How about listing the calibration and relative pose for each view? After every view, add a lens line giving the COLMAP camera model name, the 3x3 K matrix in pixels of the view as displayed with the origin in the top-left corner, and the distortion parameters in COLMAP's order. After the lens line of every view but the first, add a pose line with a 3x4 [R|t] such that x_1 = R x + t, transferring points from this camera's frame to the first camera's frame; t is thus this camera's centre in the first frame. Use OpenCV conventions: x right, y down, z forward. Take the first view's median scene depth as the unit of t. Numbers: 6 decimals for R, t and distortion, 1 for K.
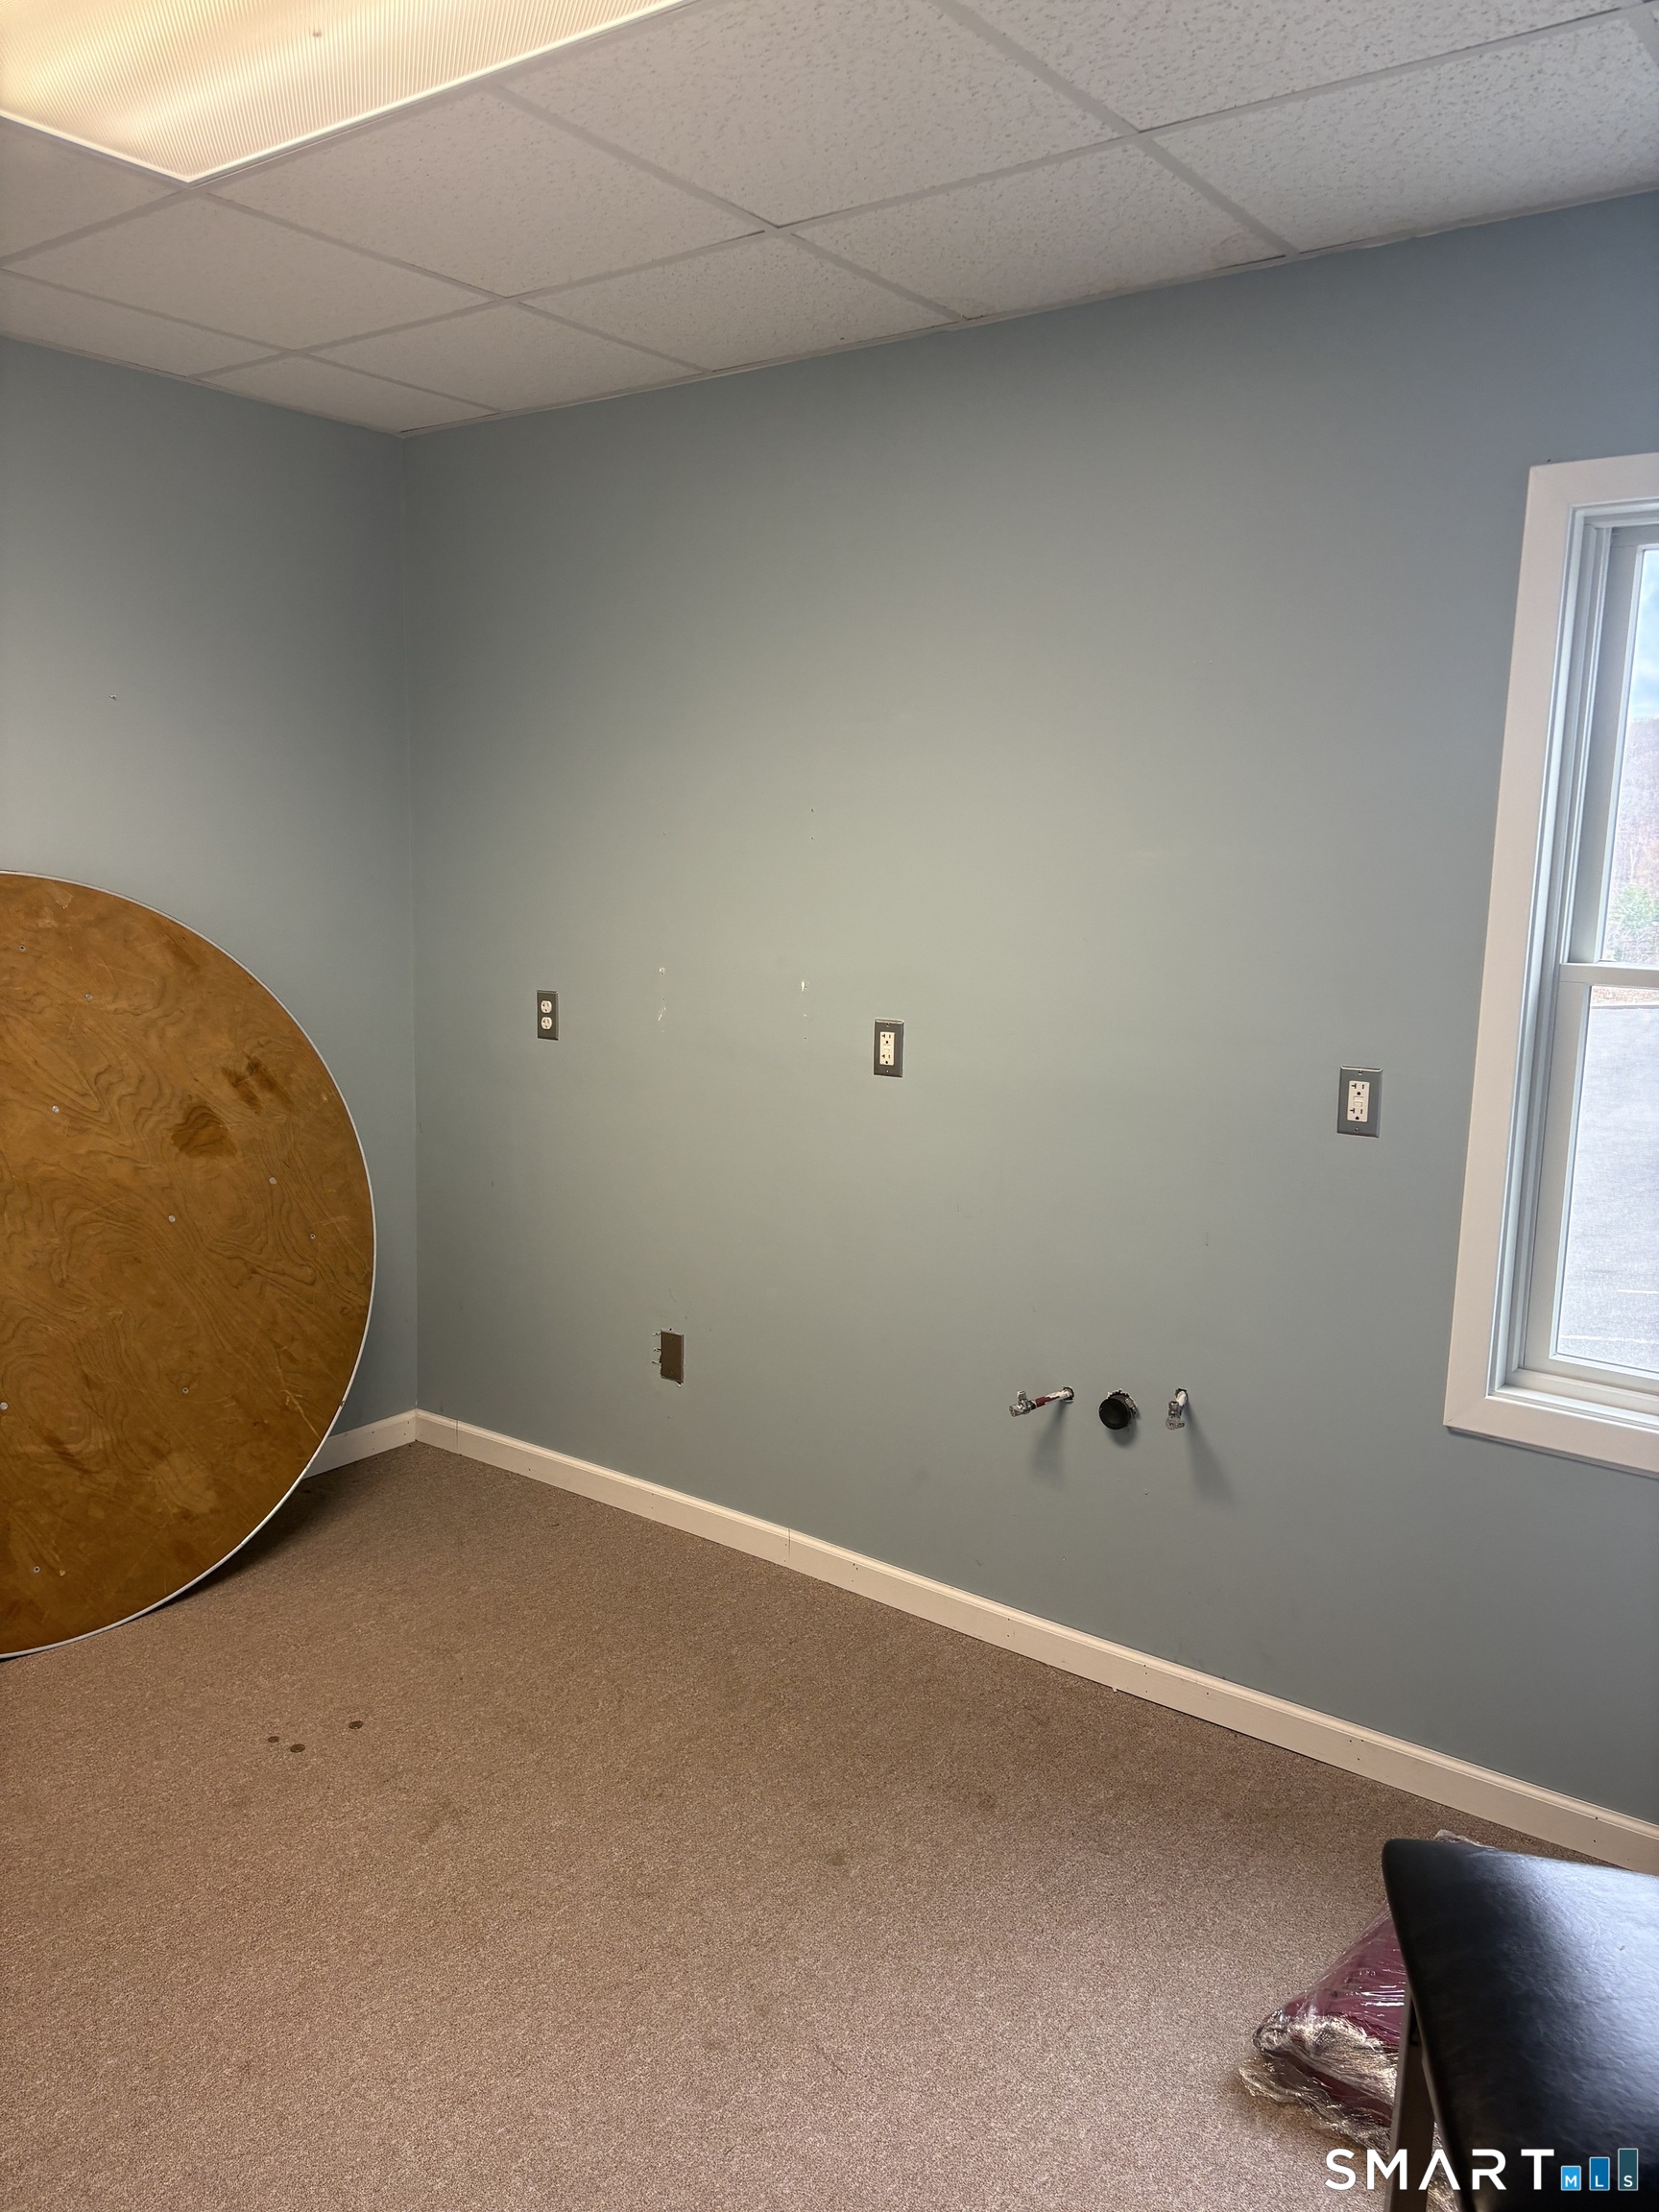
lens RADIAL K [[1661.3, 0, 785.4], [0, 1661.3, 1101.2], [0, 0, 1]] dist [0.058370, -0.078879]
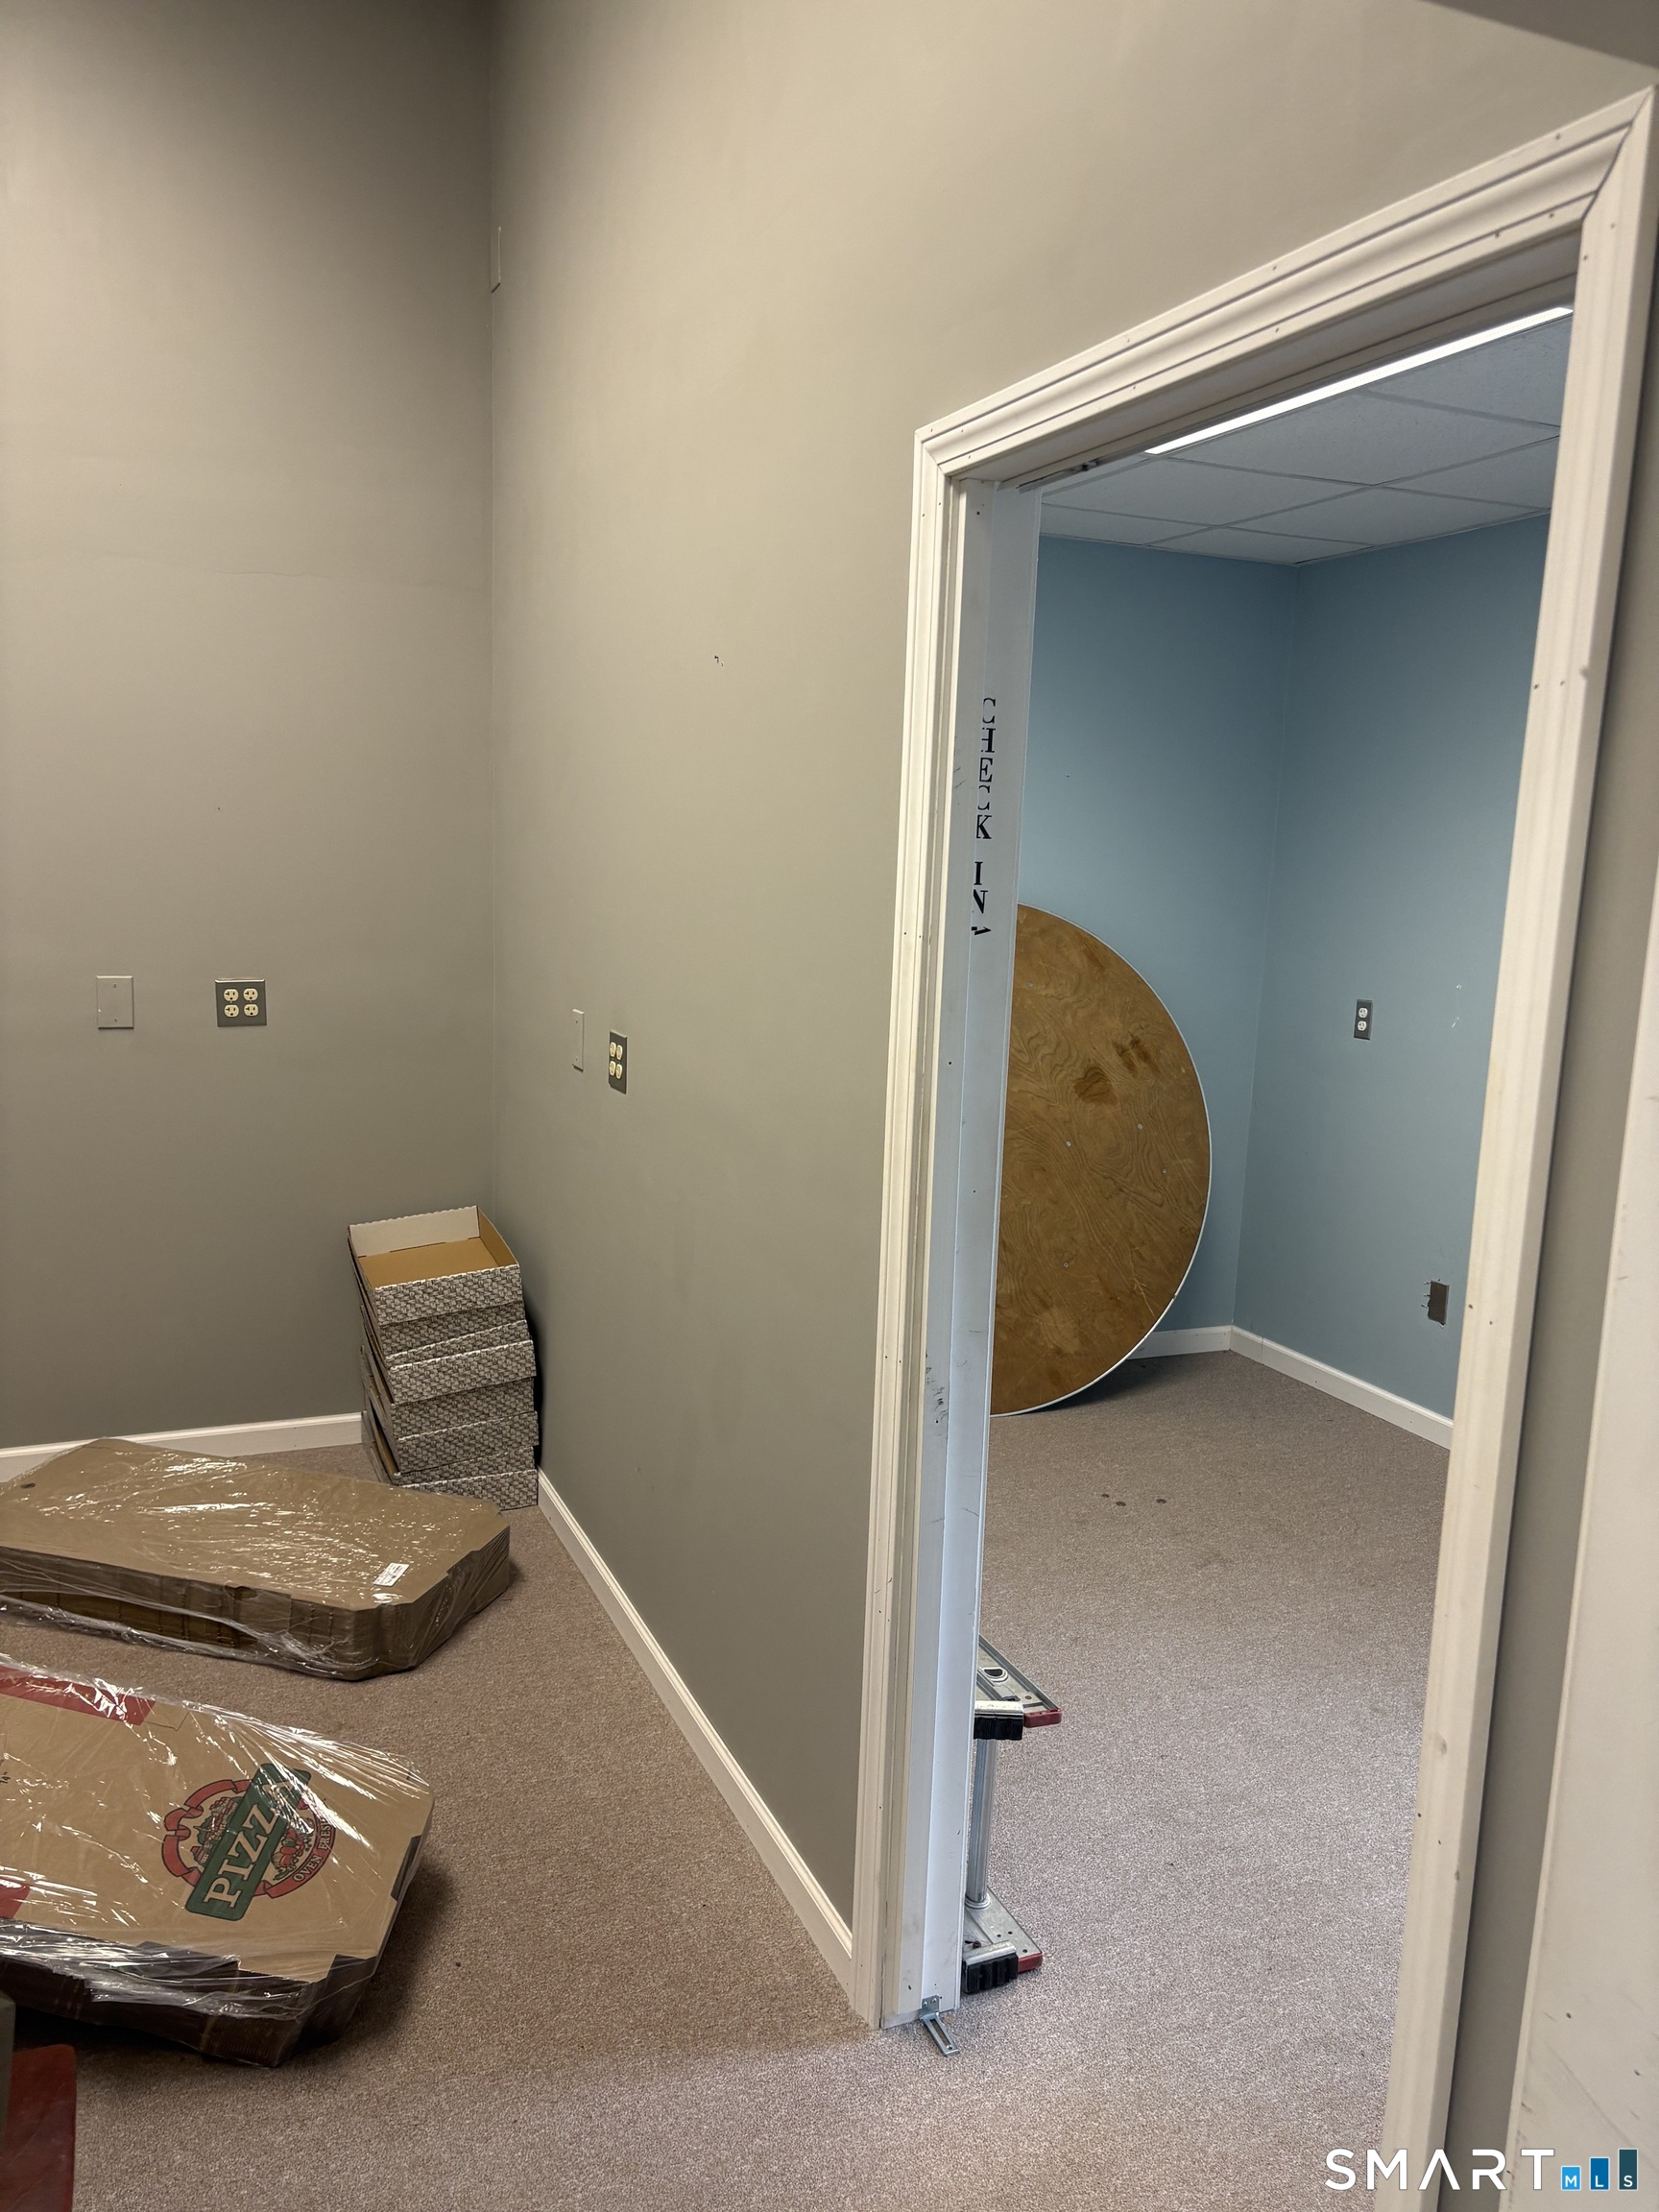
lens RADIAL K [[1661.3, 0, 785.4], [0, 1661.3, 1101.2], [0, 0, 1]] dist [0.058370, -0.078879]
pose [[0.868391, 0.093226, -0.487037, 0.106924], [-0.096256, 0.995178, 0.018866, 0.030320], [0.486447, 0.030497, 0.873177, -0.345293]]
